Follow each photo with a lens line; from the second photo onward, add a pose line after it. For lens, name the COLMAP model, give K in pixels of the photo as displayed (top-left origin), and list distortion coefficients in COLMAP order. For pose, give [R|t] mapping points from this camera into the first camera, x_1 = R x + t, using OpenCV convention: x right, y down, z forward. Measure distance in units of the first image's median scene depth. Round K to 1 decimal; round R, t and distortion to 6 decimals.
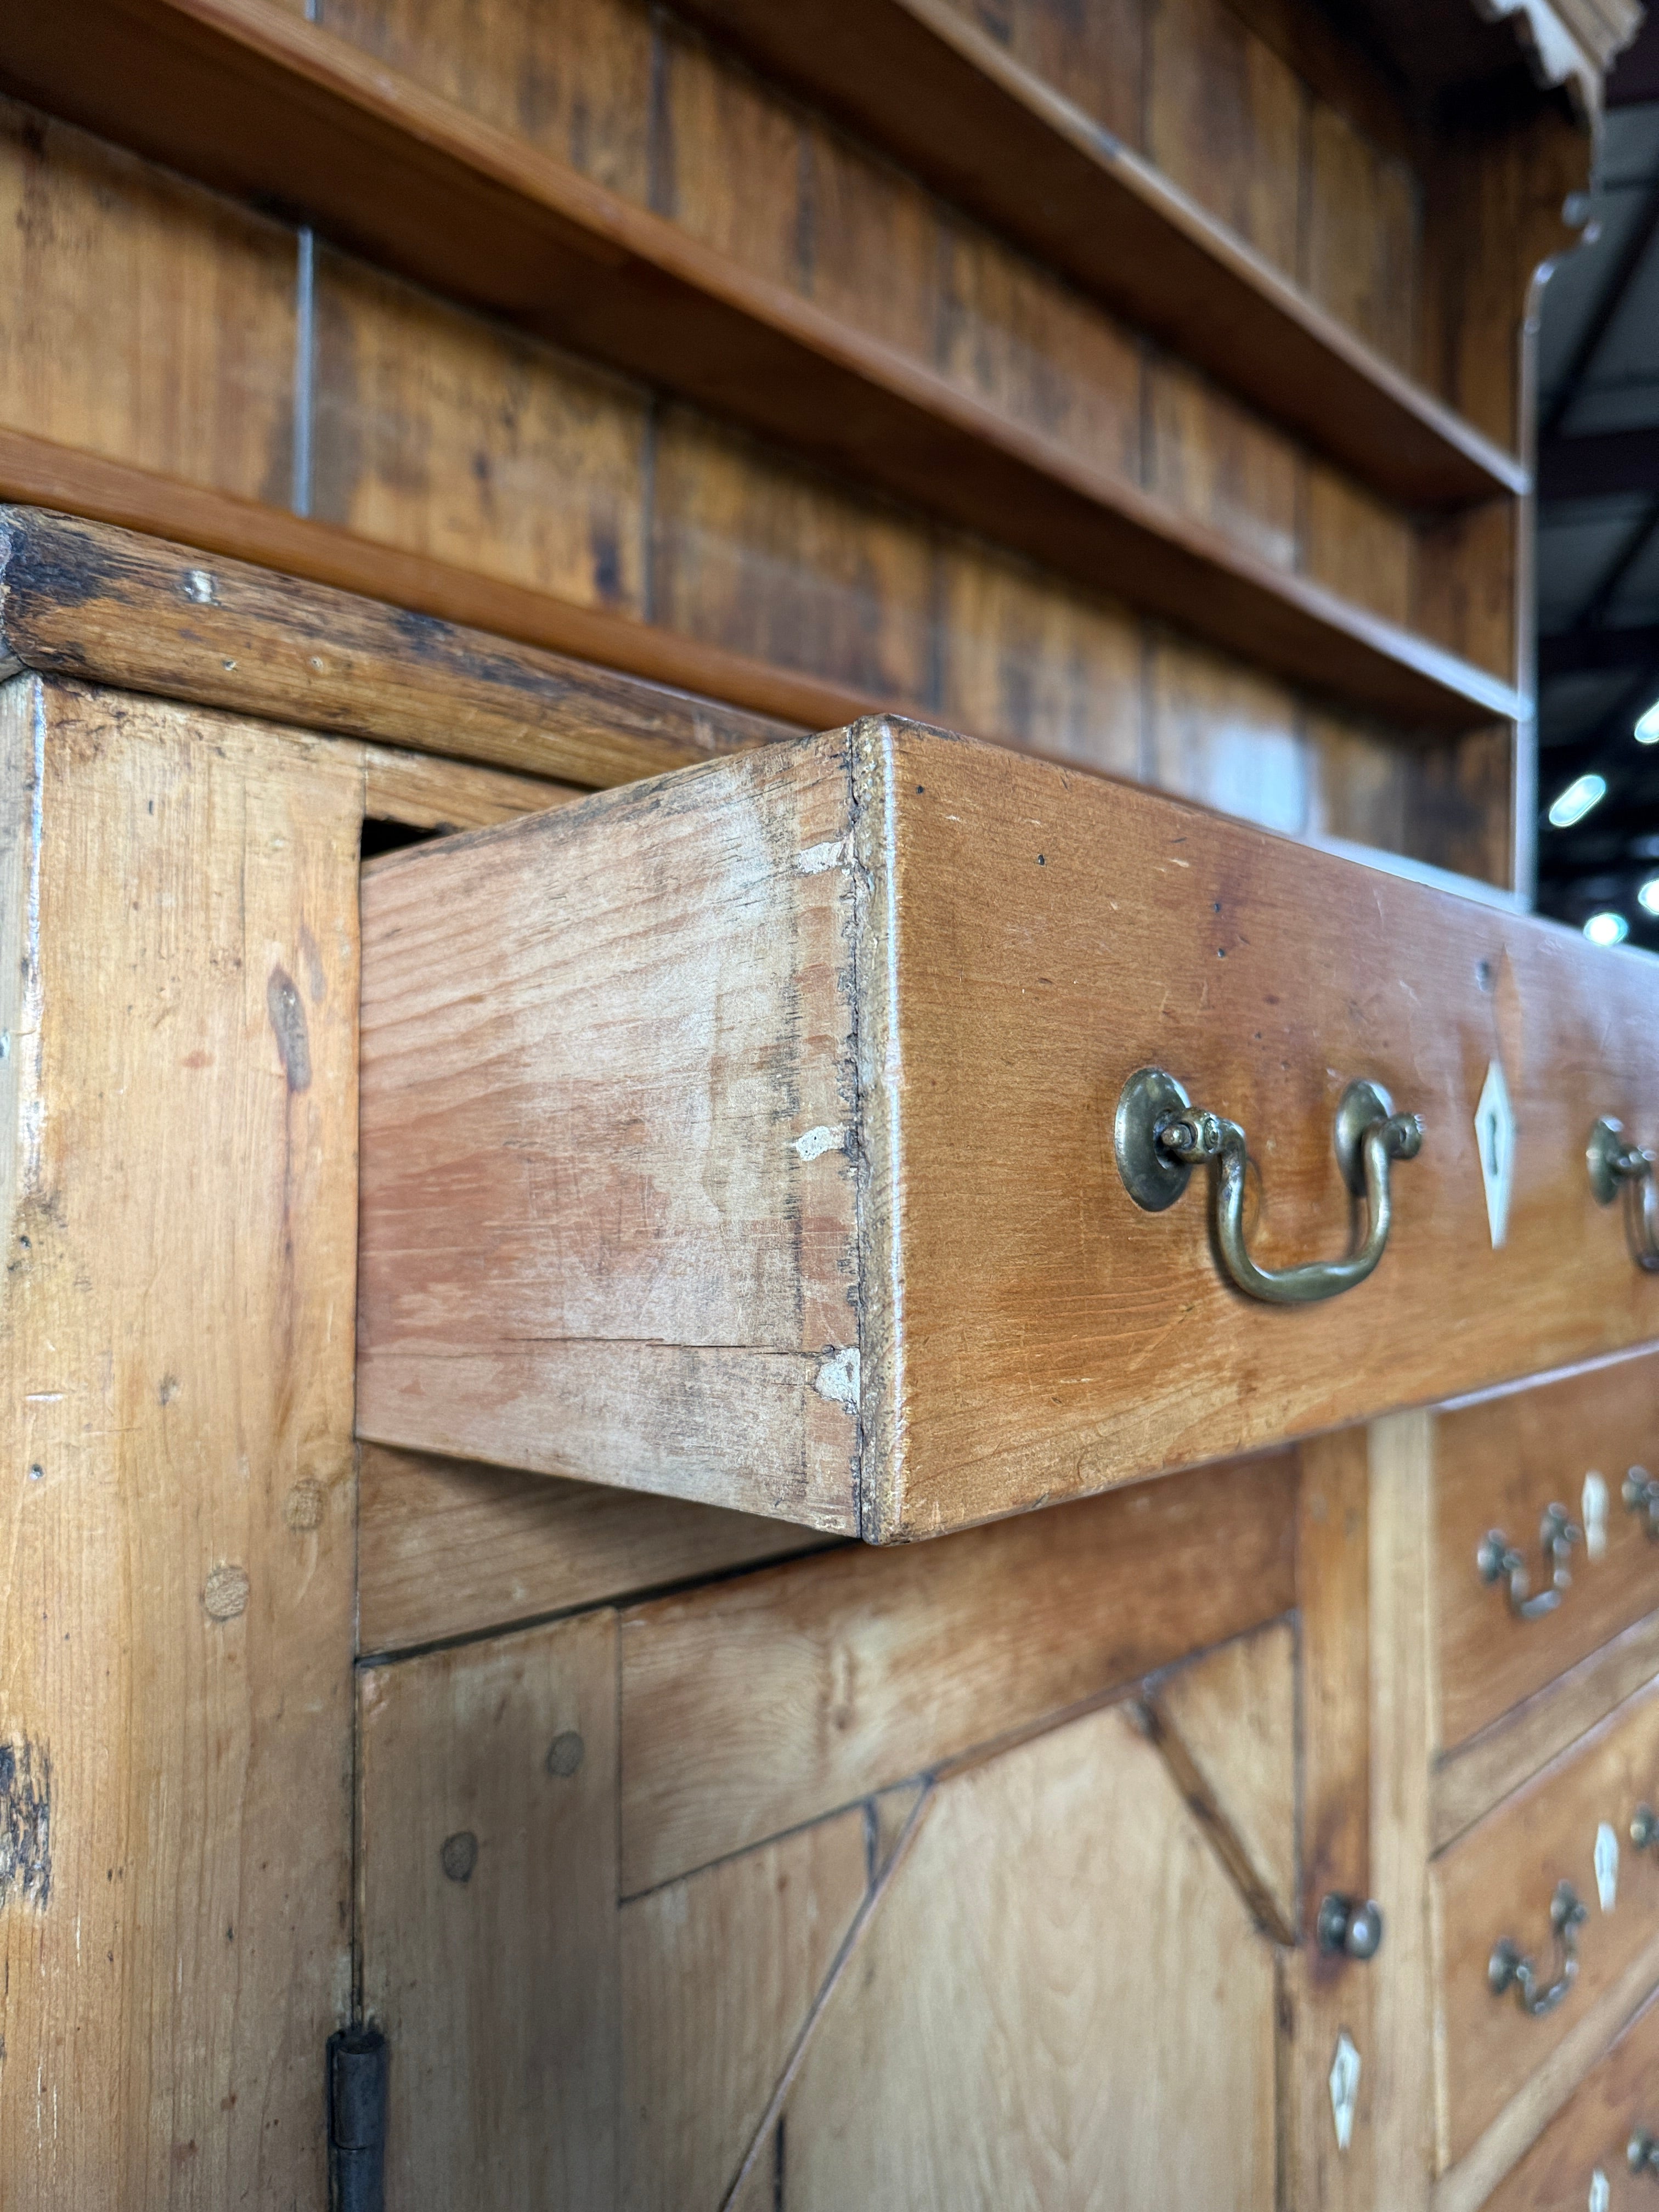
lens RADIAL K [[1625.9, 0, 829.1], [0, 1625.9, 1108.7], [0, 0, 1]] dist [-0.079141, 0.080409]
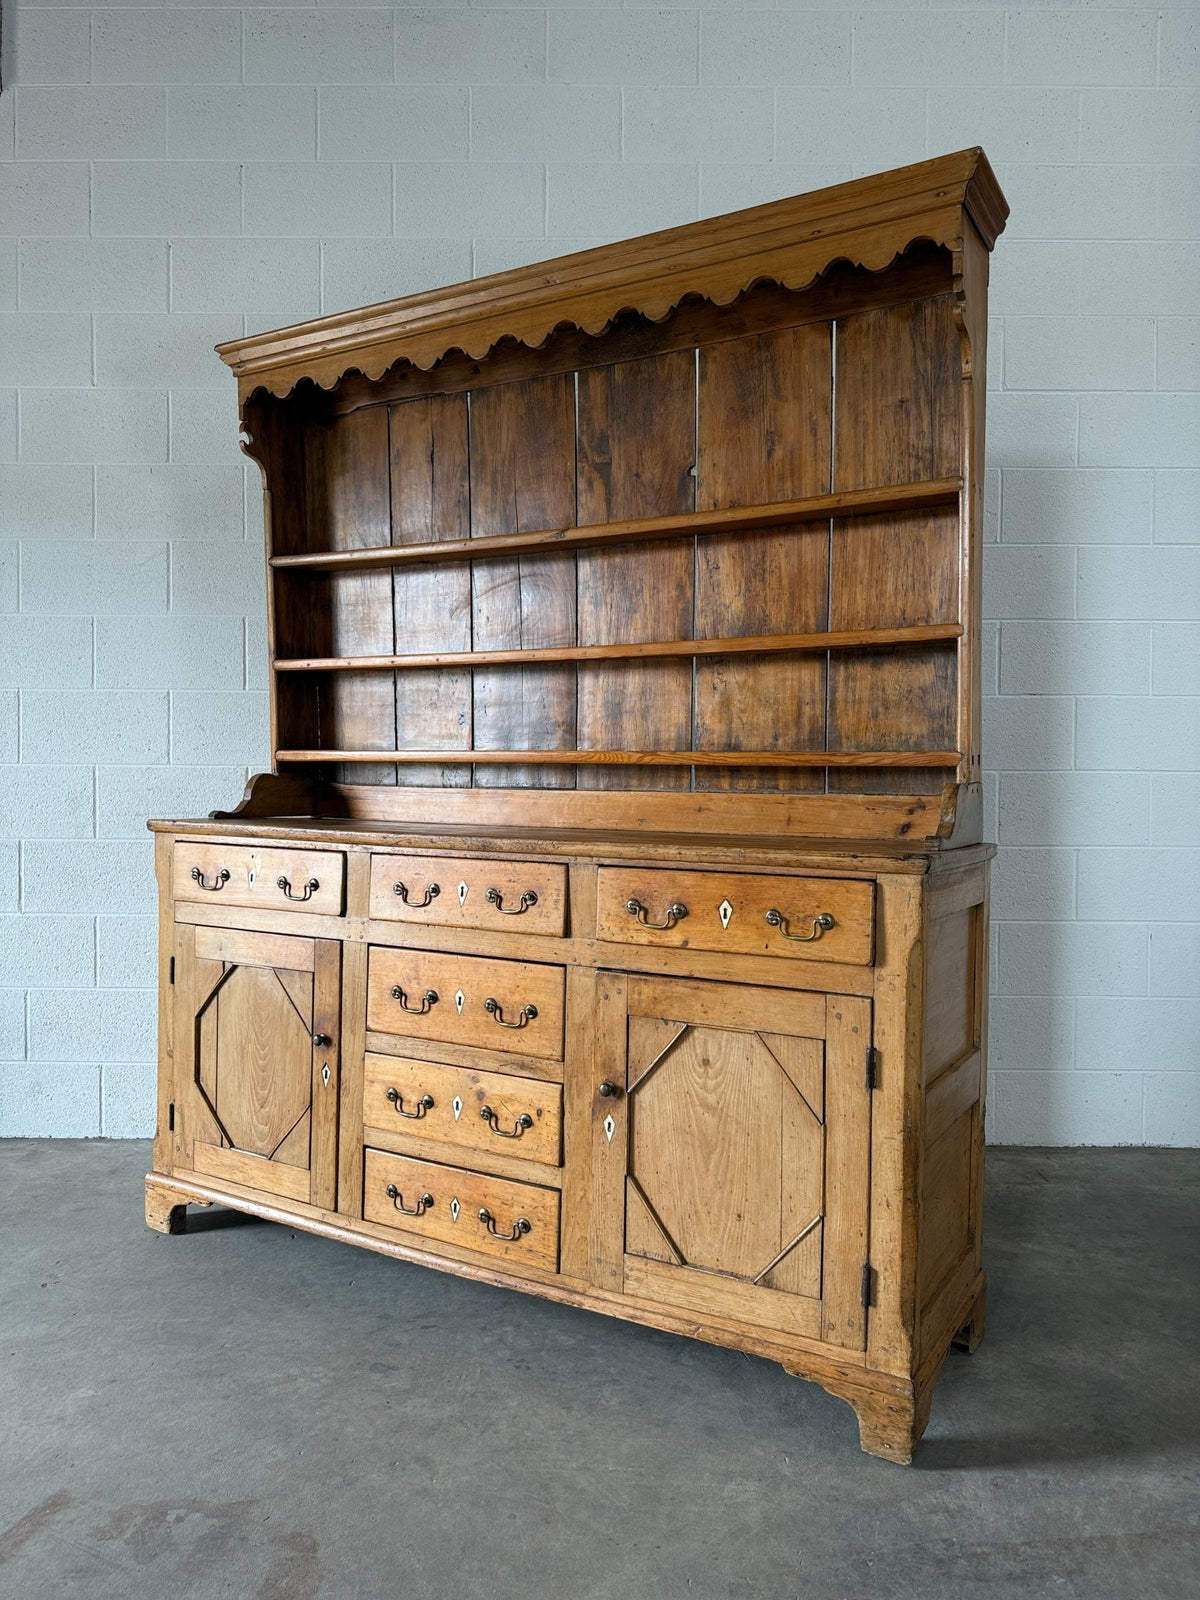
lens RADIAL K [[1120.4, 0, 600.3], [0, 1120.4, 801.1], [0, 0, 1]] dist [0.116705, -0.188301]
pose [[0.228423, 0.032636, -0.973015, 3.285882], [0.015891, 0.999180, 0.037244, -0.292526], [0.973432, -0.023970, 0.227717, 0.887218]]
